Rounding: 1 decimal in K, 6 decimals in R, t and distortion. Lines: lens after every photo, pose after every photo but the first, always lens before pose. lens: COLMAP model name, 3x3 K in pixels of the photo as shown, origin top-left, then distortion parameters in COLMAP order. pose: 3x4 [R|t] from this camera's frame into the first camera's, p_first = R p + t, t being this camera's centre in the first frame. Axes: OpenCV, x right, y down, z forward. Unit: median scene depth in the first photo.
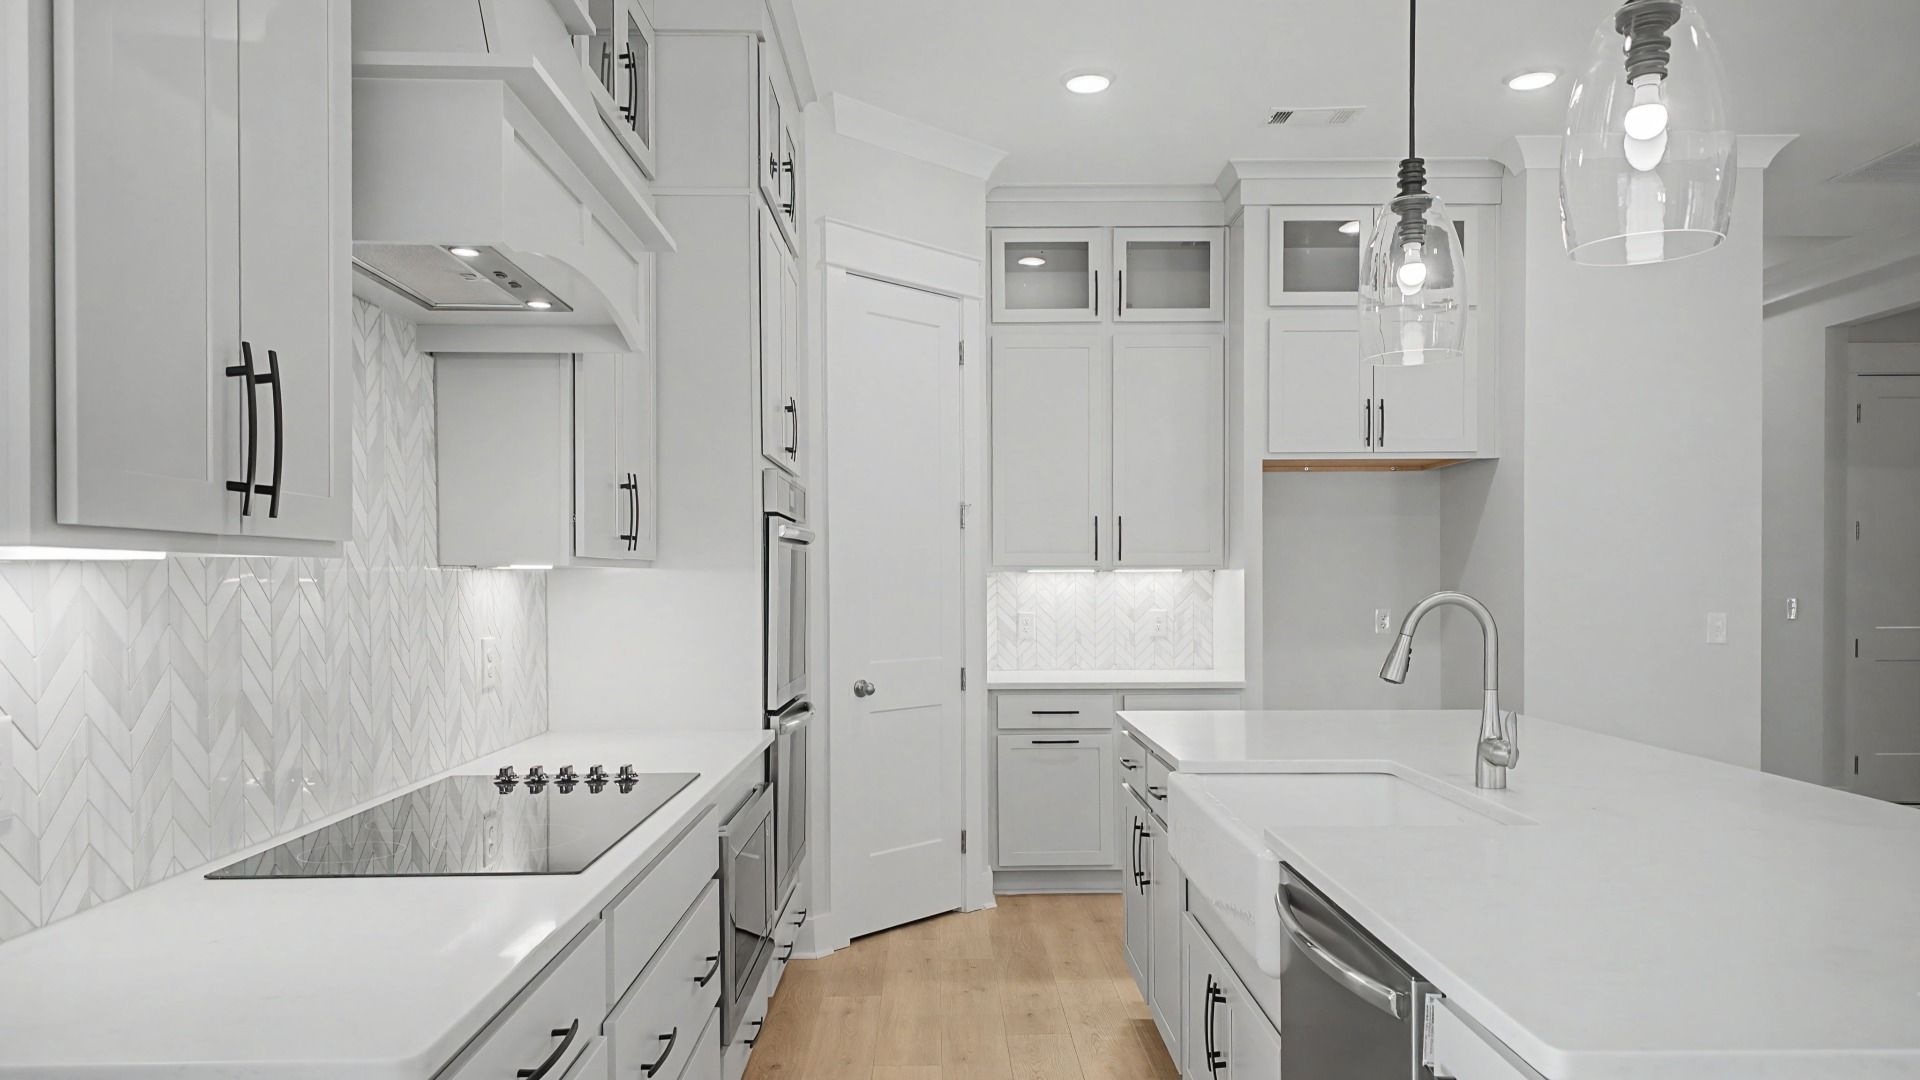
lens RADIAL K [[1262.1, 0, 958.0], [0, 1262.1, 589.0], [0, 0, 1]] dist [0.039171, -0.001099]
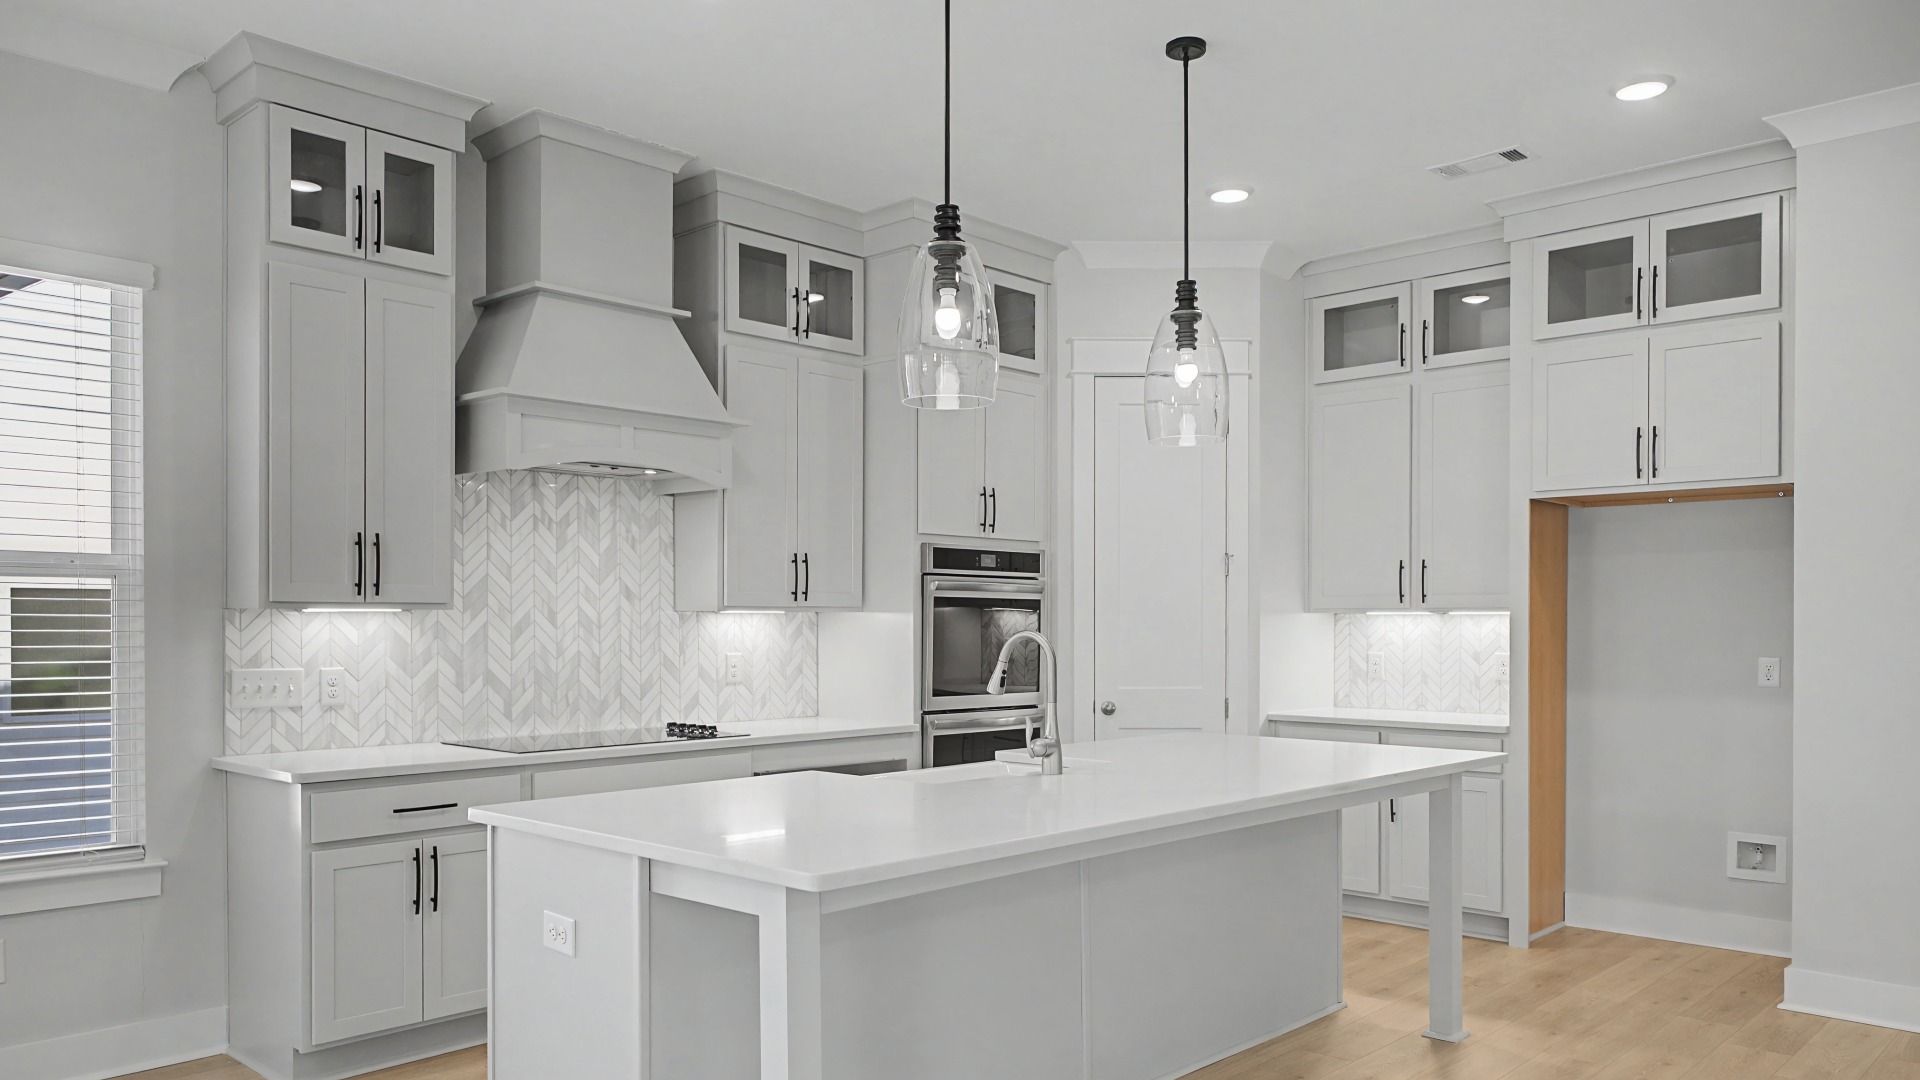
lens RADIAL K [[1389.2, 0, 966.1], [0, 1389.2, 614.5], [0, 0, 1]] dist [0.052627, -0.000337]
pose [[0.718575, 0.001420, -0.695448, 1.144598], [-0.009435, 0.999926, -0.007707, -0.002278], [0.695385, 0.012100, 0.718535, -0.118259]]
